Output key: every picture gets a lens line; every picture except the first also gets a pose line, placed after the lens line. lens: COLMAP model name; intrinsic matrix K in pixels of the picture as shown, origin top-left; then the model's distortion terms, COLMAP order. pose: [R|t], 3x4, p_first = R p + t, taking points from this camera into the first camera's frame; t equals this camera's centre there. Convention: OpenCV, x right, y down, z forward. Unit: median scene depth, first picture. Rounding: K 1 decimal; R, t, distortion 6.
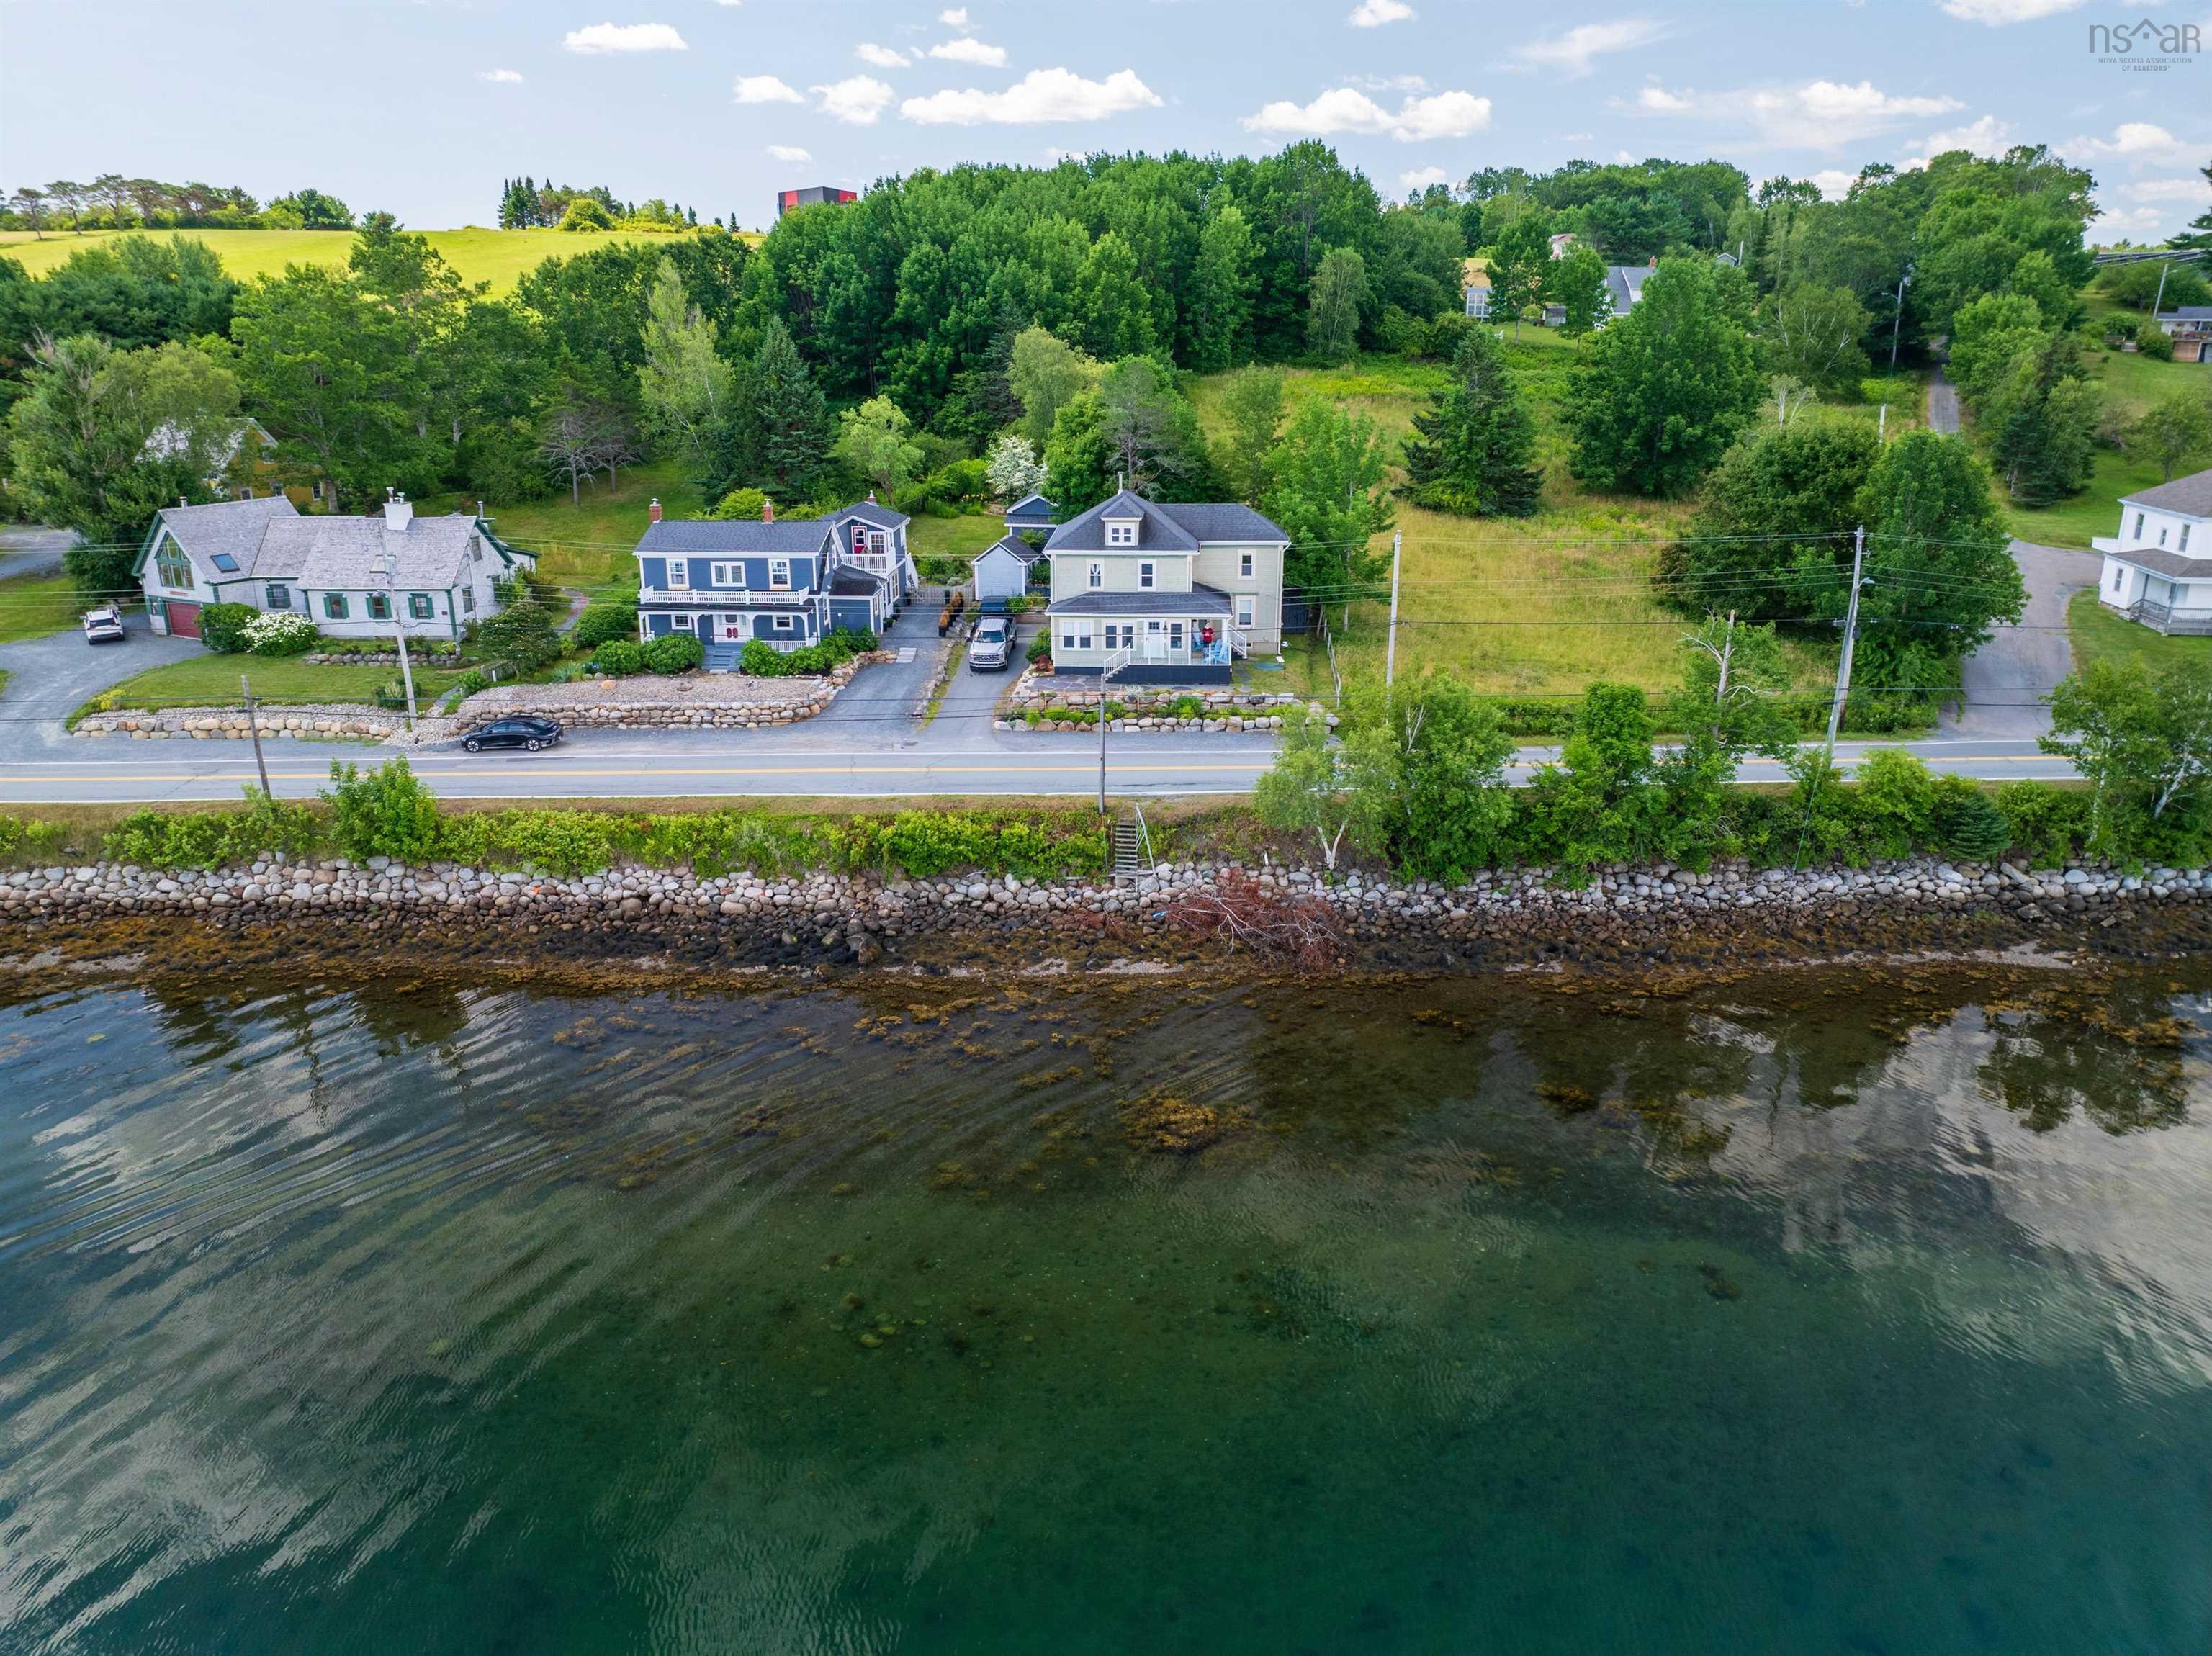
lens RADIAL K [[1514.1, 0, 1106.0], [0, 1514.1, 828.0], [0, 0, 1]] dist [-0.028499, 0.008328]
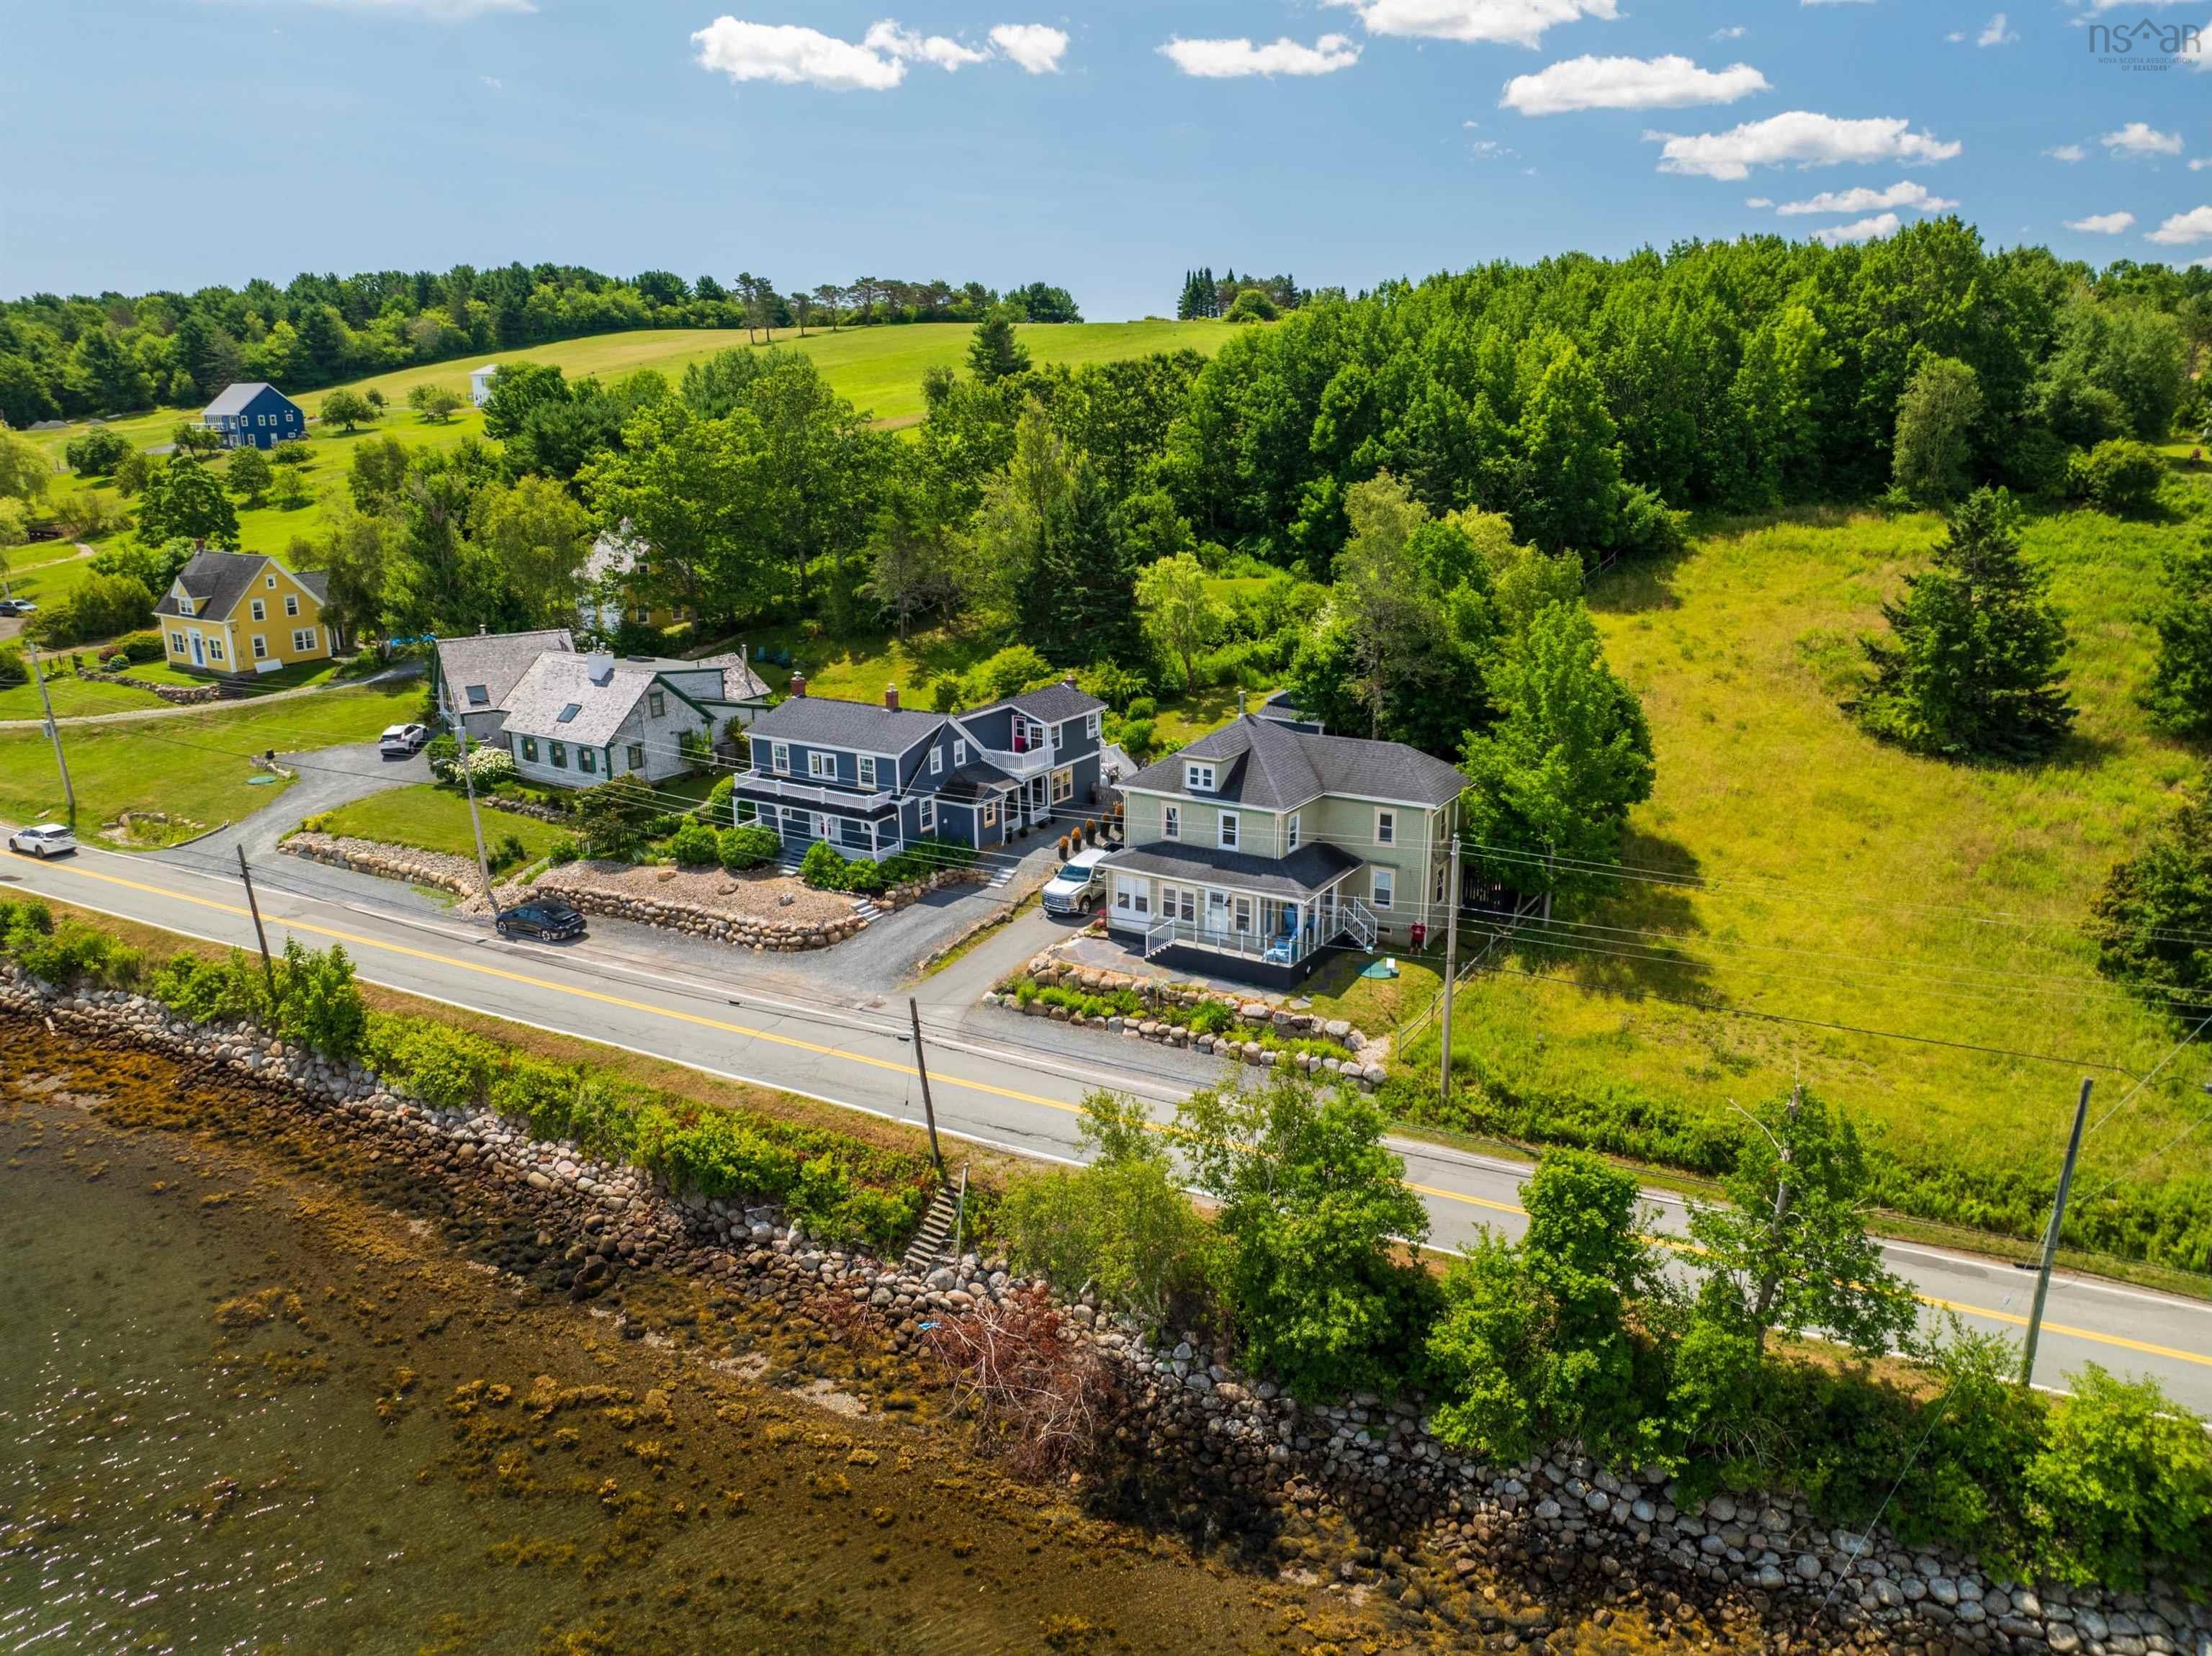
lens RADIAL K [[1565.0, 0, 1106.0], [0, 1565.0, 828.0], [0, 0, 1]] dist [-0.021969, -0.000085]
pose [[0.878177, 0.128716, -0.460693, 0.335539], [-0.151120, 0.988444, -0.011898, -0.146372], [0.453838, 0.080068, 0.887480, 0.252233]]
